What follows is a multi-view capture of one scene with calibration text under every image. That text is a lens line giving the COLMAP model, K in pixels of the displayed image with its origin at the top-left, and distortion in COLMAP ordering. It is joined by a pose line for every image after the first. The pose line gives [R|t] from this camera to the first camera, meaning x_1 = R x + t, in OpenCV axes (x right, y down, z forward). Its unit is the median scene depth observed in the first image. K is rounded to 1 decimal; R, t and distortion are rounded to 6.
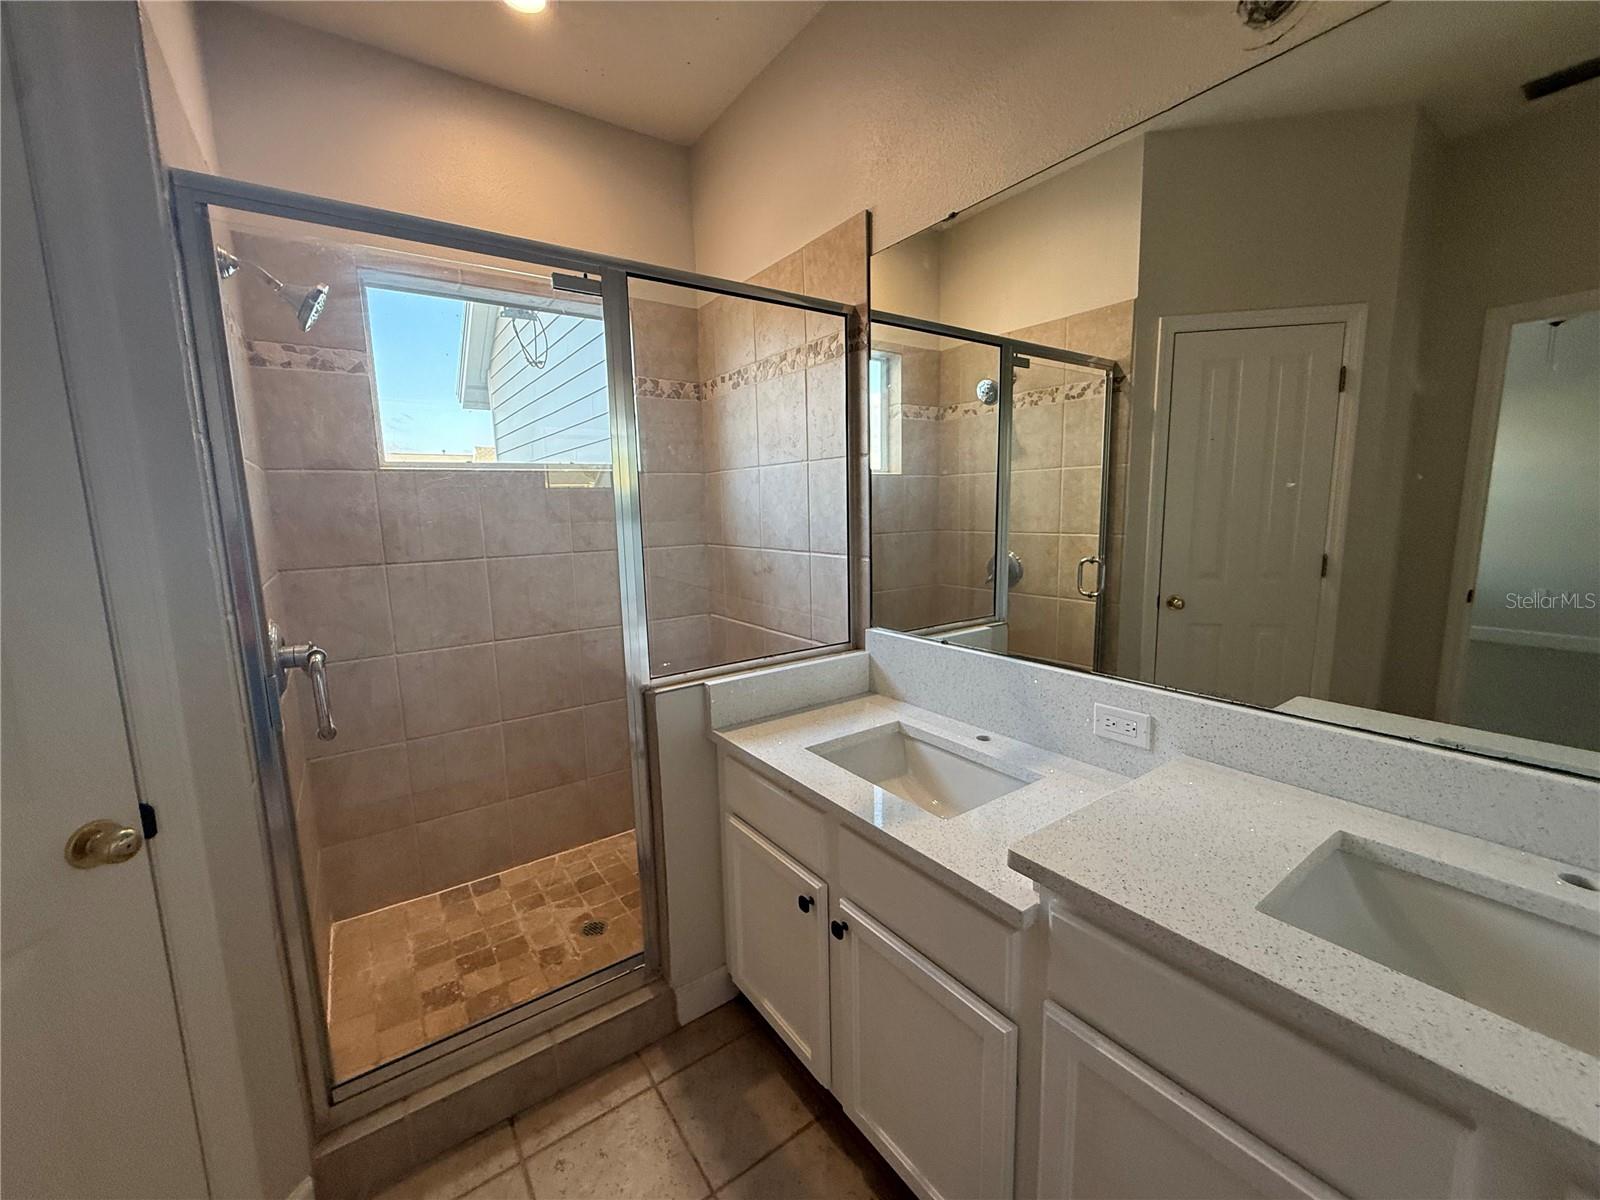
lens RADIAL K [[634.5, 0, 798.7], [0, 634.5, 599.4], [0, 0, 1]] dist [0.000602, 0.000540]
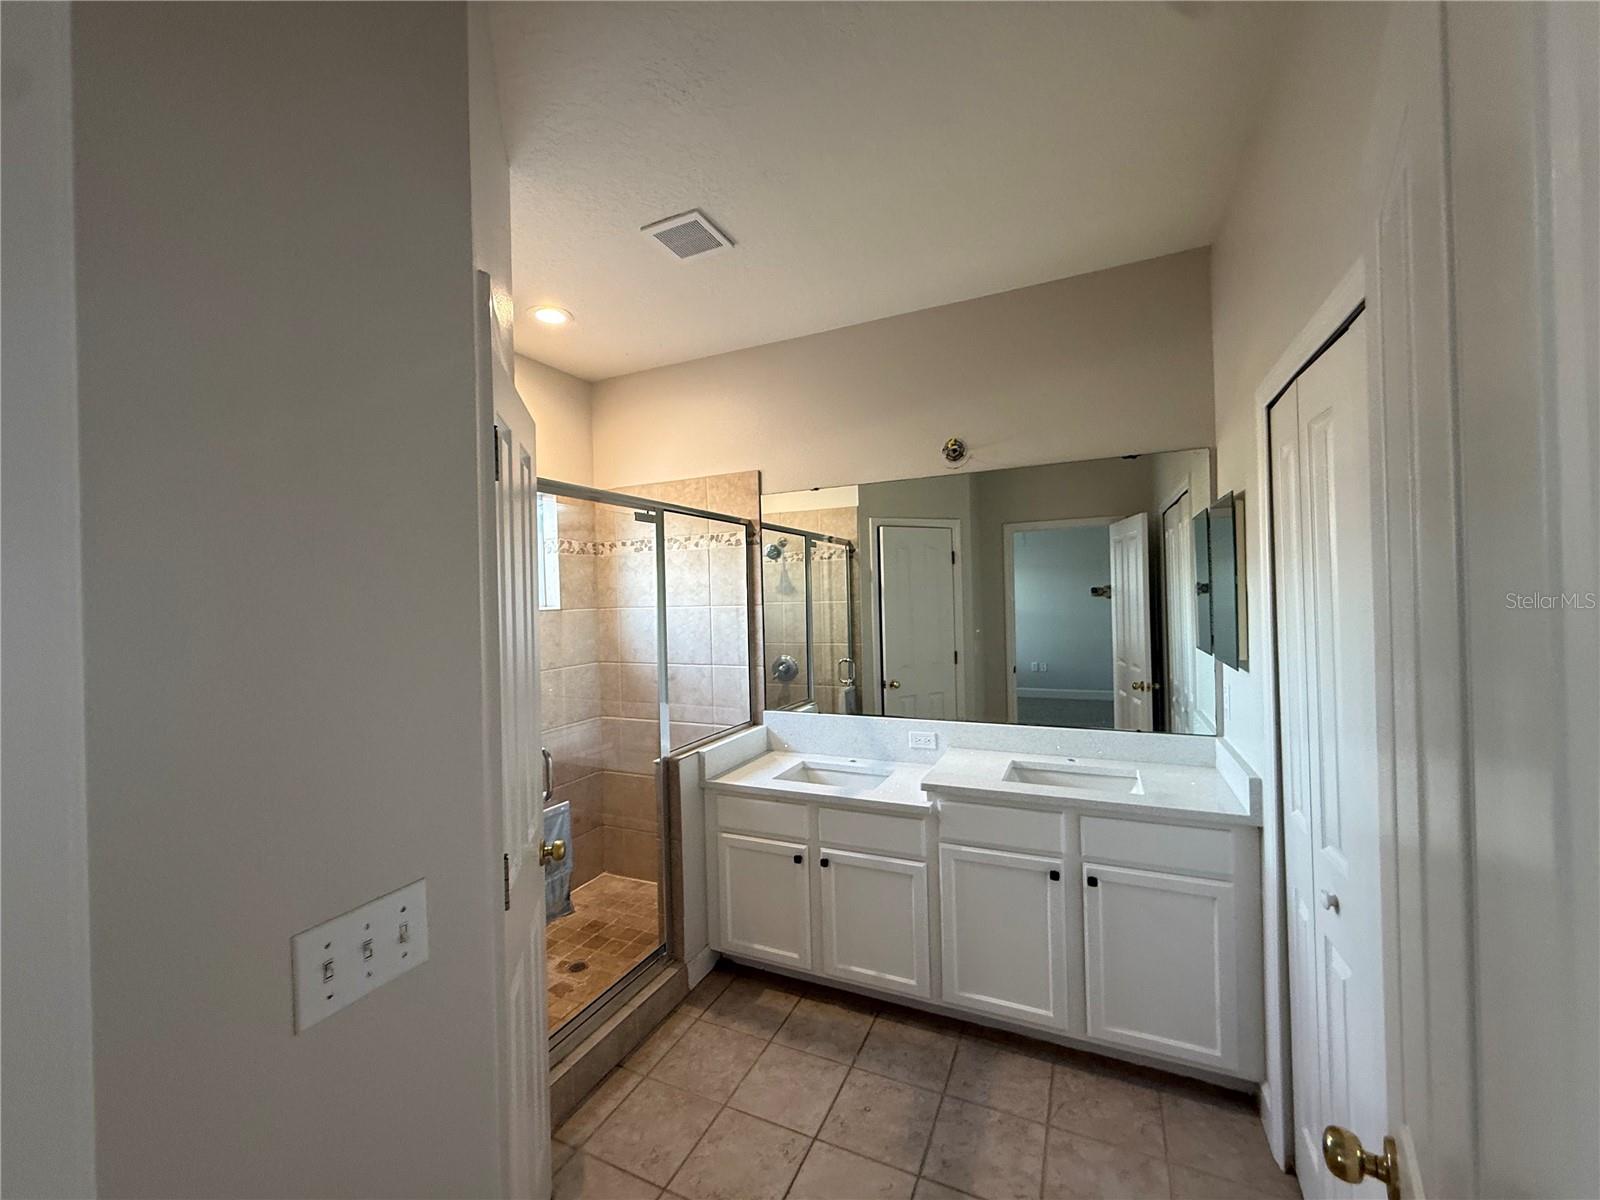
lens RADIAL K [[634.5, 0, 799.8], [0, 634.5, 598.7], [0, 0, 1]] dist [0.000602, 0.000540]
pose [[0.868736, 0.000667, 0.495275, -0.609019], [0.078277, 0.987246, -0.138632, -0.004858], [-0.489050, 0.159204, 0.857604, -0.470881]]
